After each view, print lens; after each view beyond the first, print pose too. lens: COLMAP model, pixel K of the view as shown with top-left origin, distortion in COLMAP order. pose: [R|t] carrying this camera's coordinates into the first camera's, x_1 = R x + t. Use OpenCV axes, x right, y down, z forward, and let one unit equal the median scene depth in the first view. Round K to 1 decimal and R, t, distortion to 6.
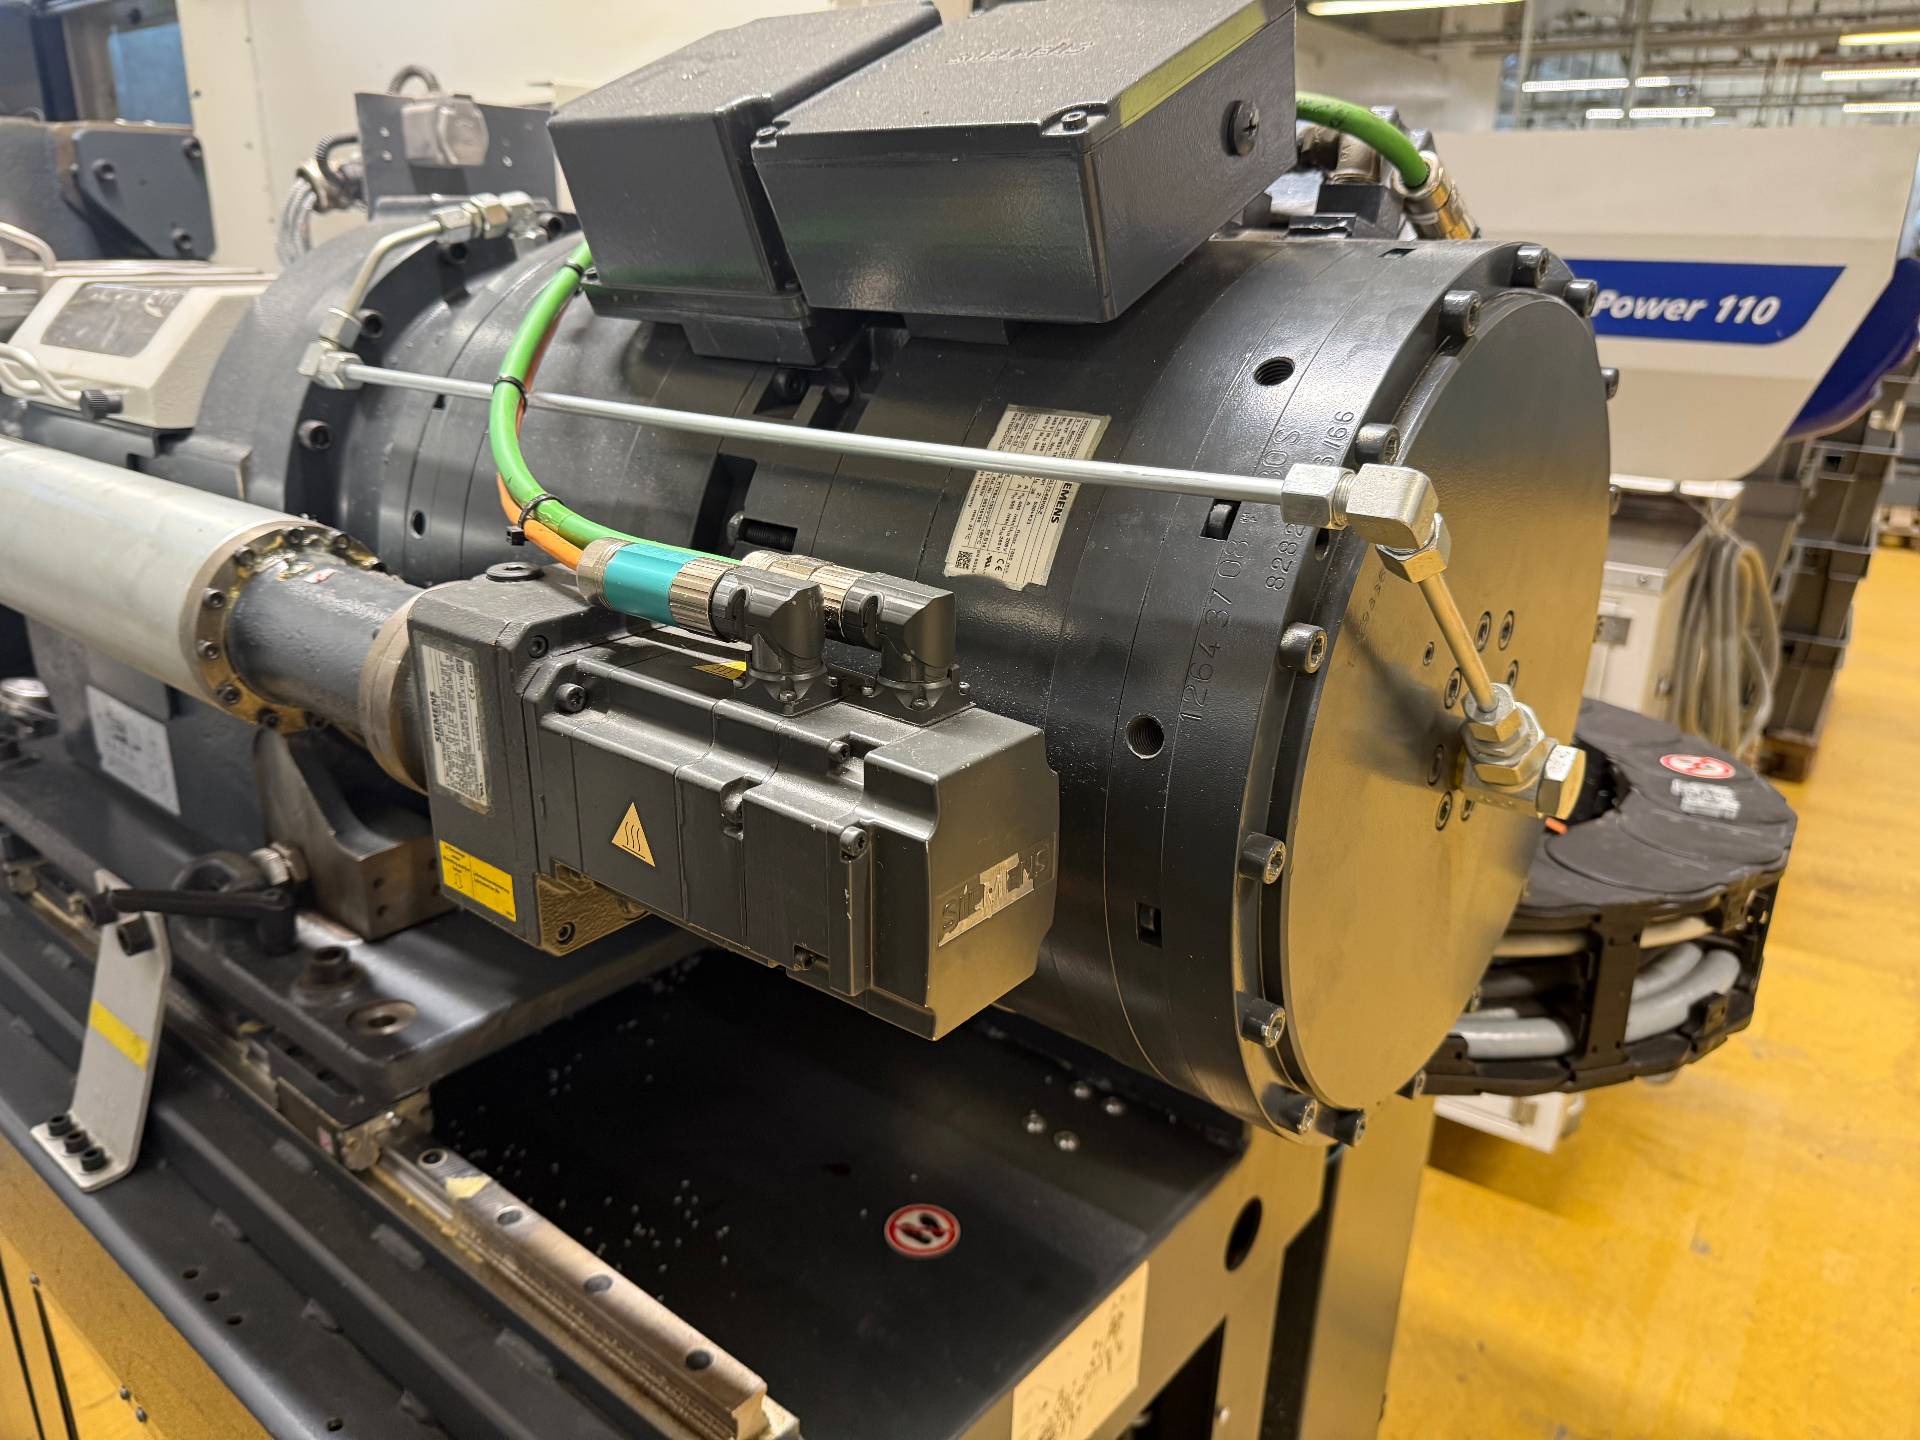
lens RADIAL K [[1371.7, 0, 939.6], [0, 1371.7, 737.7], [0, 0, 1]] dist [0.035288, -0.069689]
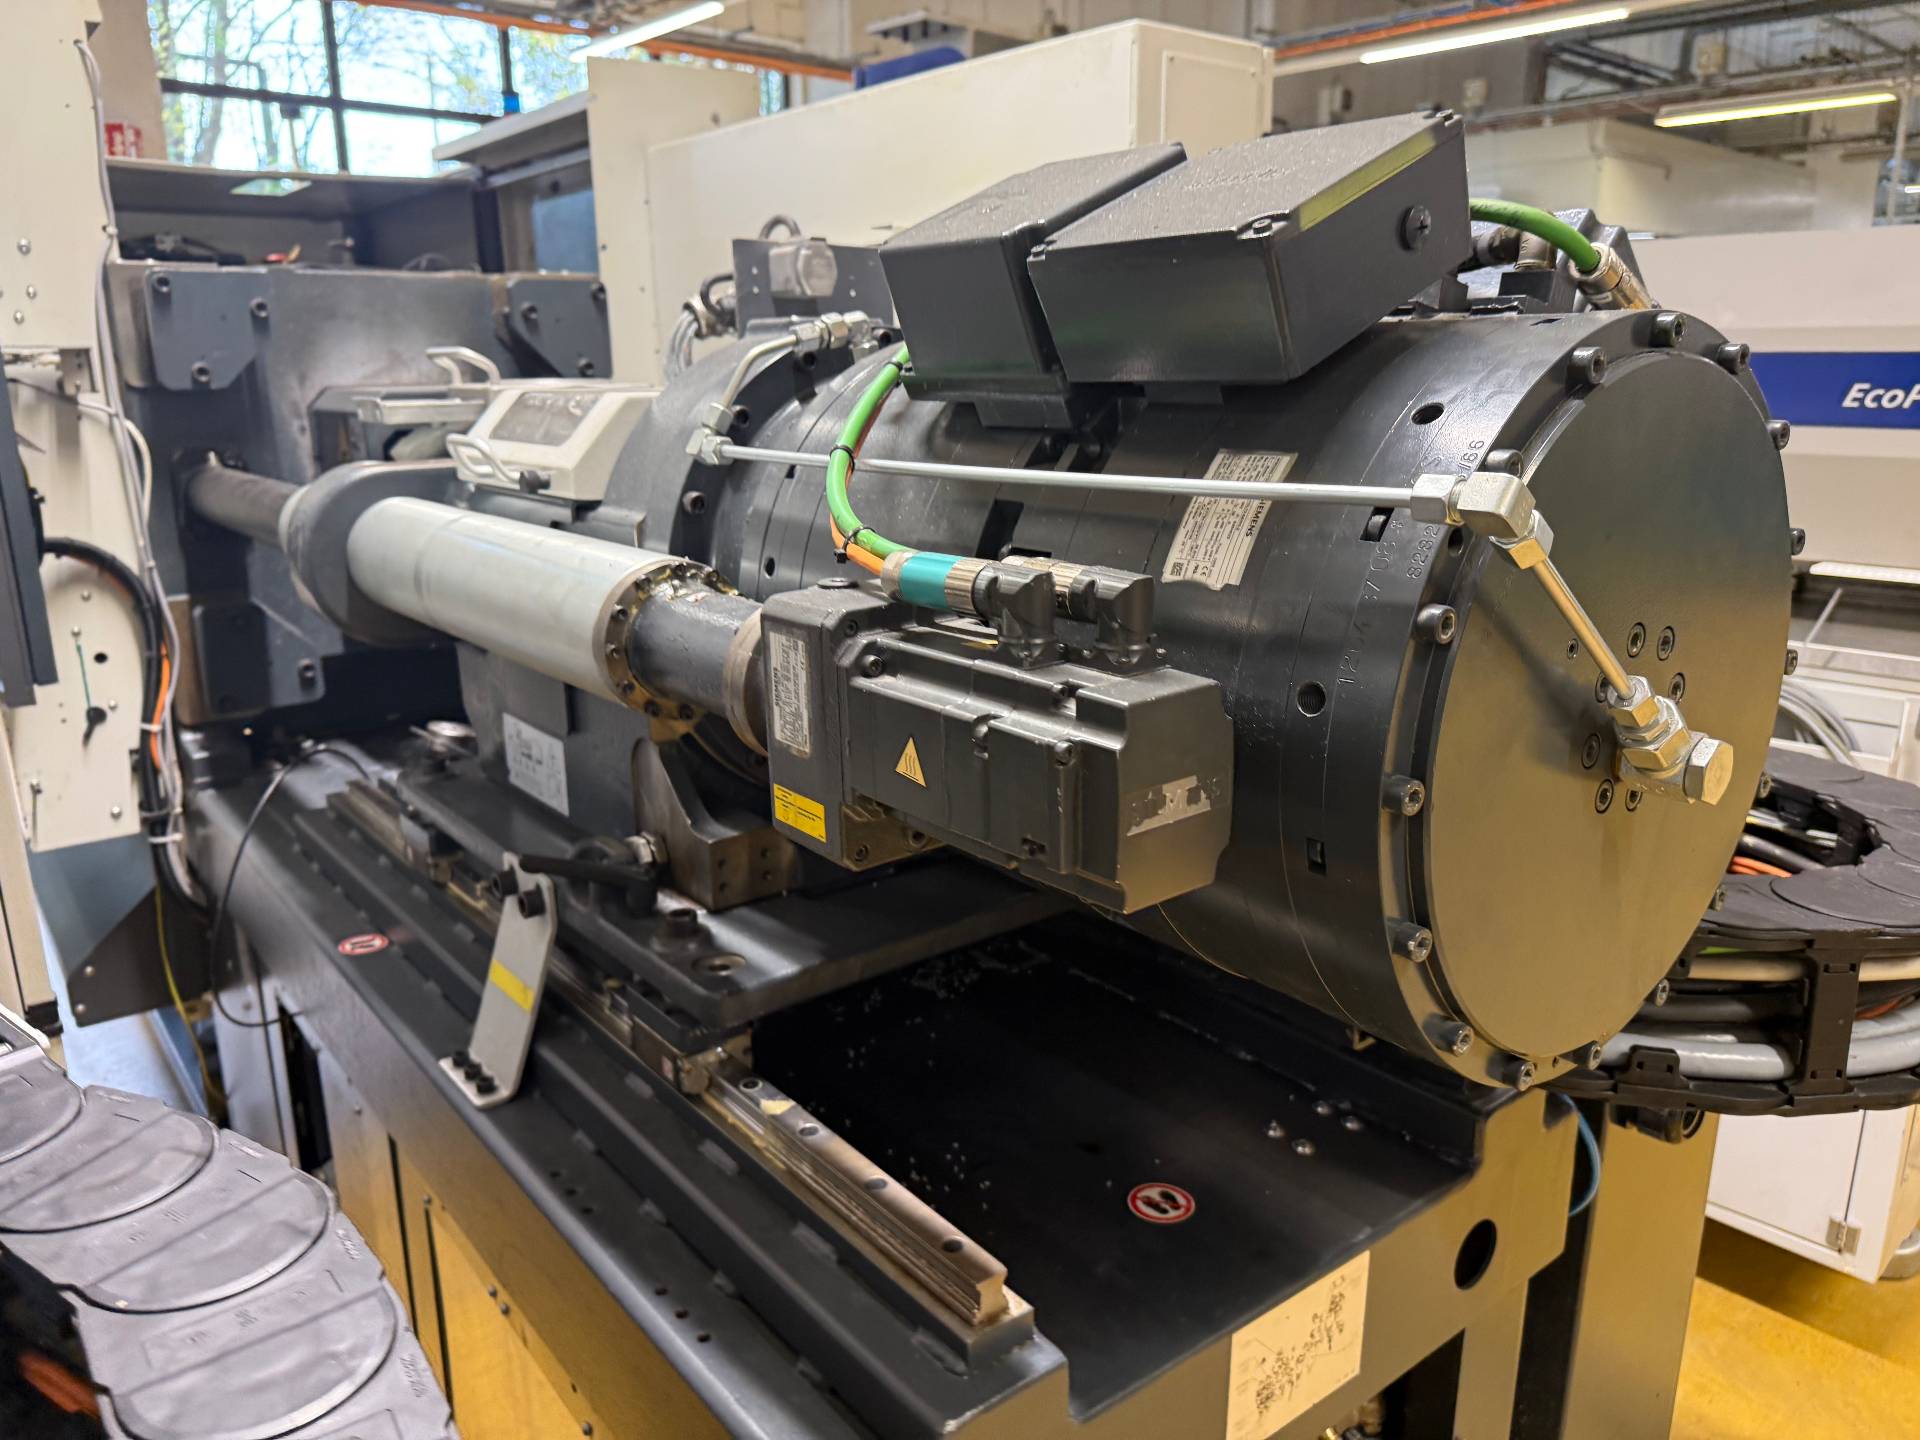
lens RADIAL K [[1371.7, 0, 983.1], [0, 1371.7, 745.5], [0, 0, 1]] dist [0.035288, -0.069689]
pose [[0.980517, 0.026083, -0.194693, 0.064699], [-0.041319, 0.996357, -0.074608, 0.093788], [0.192038, 0.081199, 0.978023, -0.180516]]
